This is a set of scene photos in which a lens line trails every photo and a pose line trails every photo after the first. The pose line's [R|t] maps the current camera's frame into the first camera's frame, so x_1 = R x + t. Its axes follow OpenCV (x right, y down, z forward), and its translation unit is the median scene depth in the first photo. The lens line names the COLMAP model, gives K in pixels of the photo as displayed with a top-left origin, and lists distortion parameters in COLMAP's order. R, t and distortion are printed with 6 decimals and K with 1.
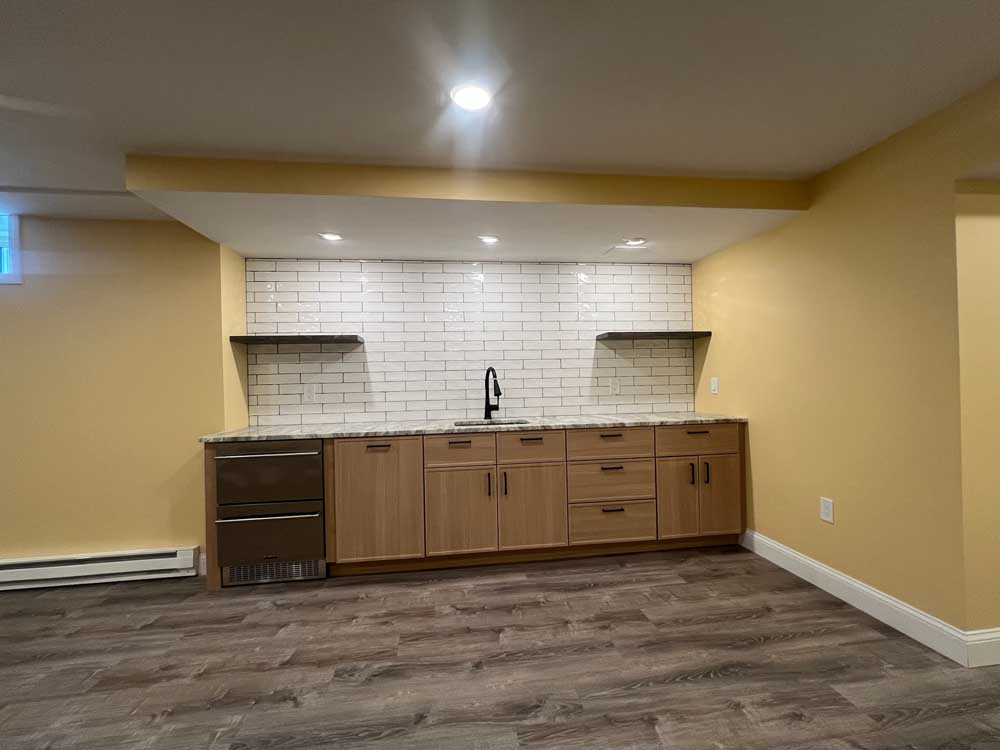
lens RADIAL K [[439.4, 0, 497.5], [0, 439.4, 377.8], [0, 0, 1]] dist [0.001444, 0.000550]
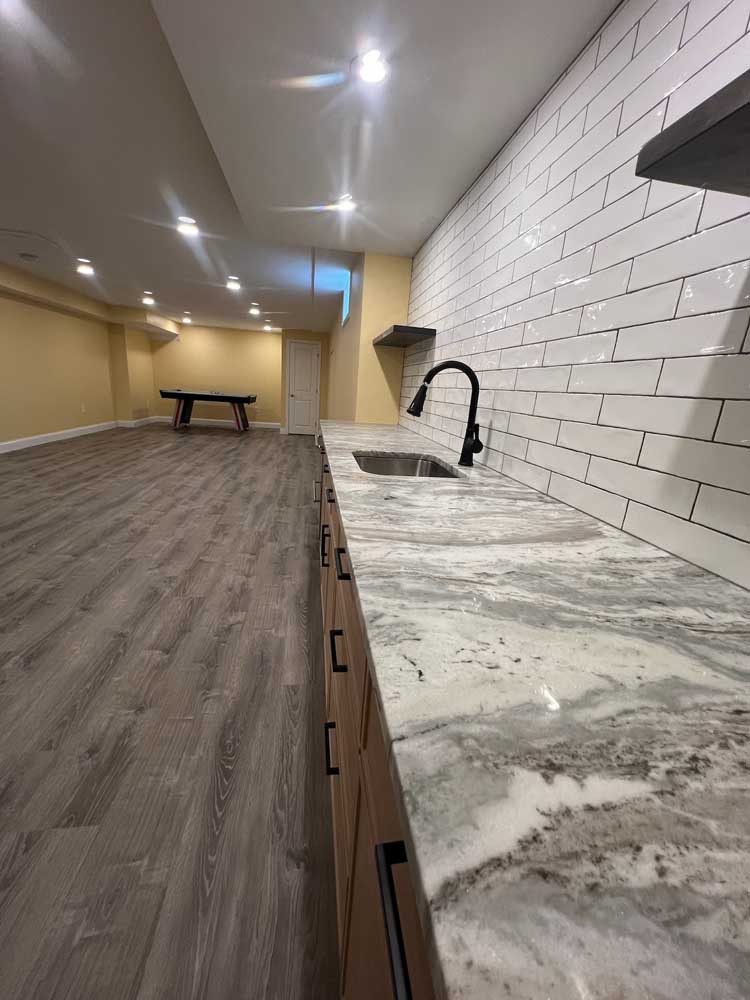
lens RADIAL K [[401.6, 0, 375.0], [0, 401.6, 500.0], [0, 0, 1]] dist [-0.000419, 0.000355]
pose [[0.016200, 0.291846, -0.956328, 0.690867], [-0.066820, 0.954632, 0.290196, -0.000050], [0.997634, 0.059201, 0.034966, 1.323599]]
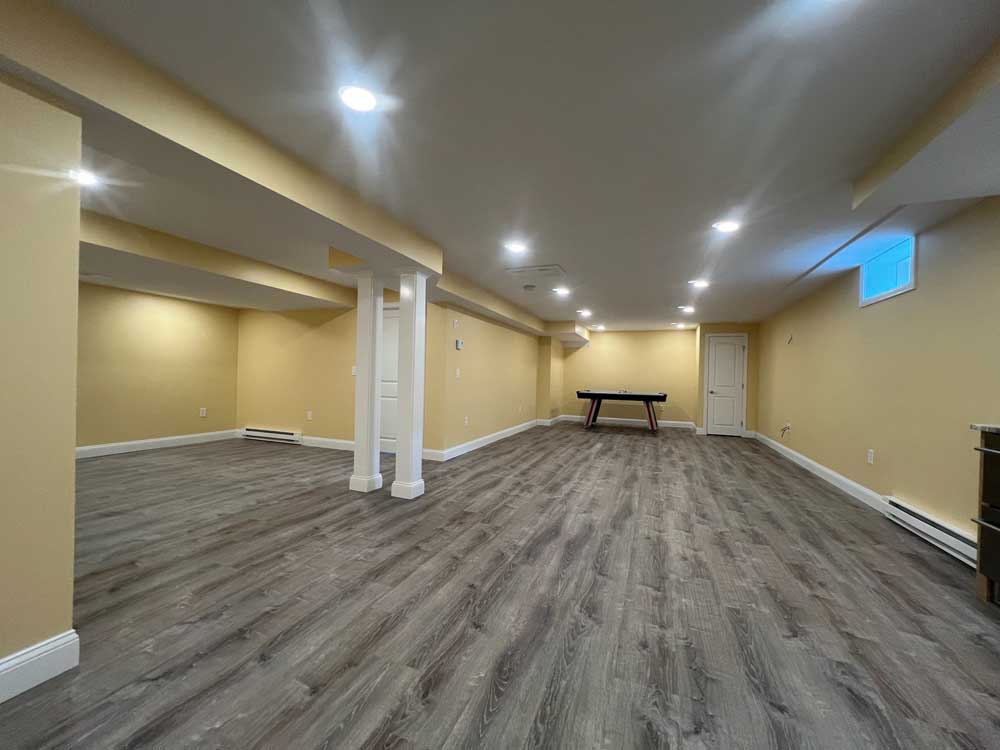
lens RADIAL K [[401.6, 0, 500.0], [0, 401.6, 375.0], [0, 0, 1]] dist [-0.000419, 0.000355]
pose [[-0.476621, 0.008345, -0.879069, 0.614921], [-0.007568, 0.999879, 0.013596, 0.034595], [0.879076, 0.013133, -0.476500, 0.619394]]
